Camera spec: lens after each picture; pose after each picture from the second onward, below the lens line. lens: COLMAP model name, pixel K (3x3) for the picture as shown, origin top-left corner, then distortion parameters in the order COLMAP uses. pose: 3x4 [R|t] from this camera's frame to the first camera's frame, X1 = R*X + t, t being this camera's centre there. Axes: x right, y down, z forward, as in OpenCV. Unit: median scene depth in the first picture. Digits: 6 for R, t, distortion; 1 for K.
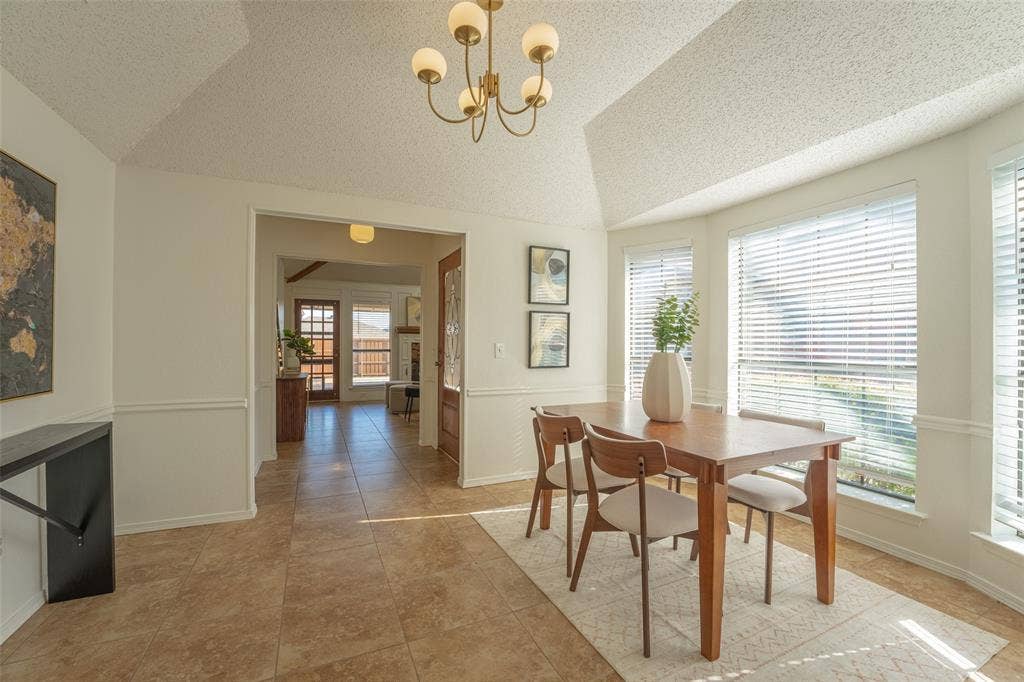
lens RADIAL K [[419.4, 0, 510.0], [0, 419.4, 345.2], [0, 0, 1]] dist [-0.001400, -0.000127]
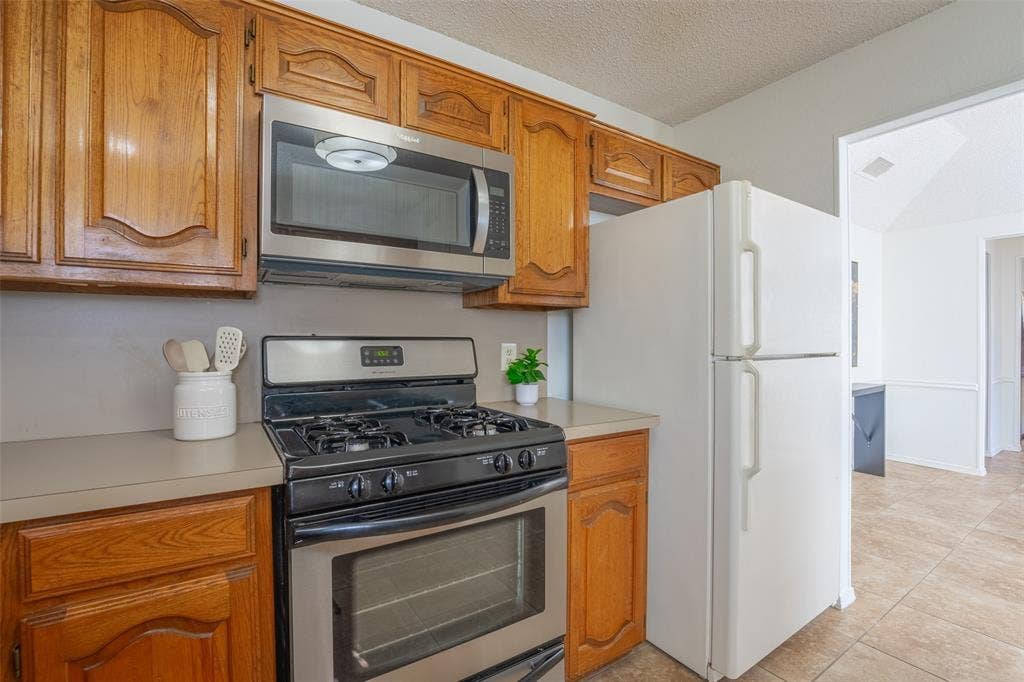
lens RADIAL K [[419.4, 0, 510.0], [0, 419.4, 345.2], [0, 0, 1]] dist [-0.001400, -0.000127]
pose [[0.102103, -0.005673, -0.994758, 0.852380], [-0.000078, 0.999984, -0.005711, -0.008713], [0.994774, 0.000661, 0.102101, -0.975034]]
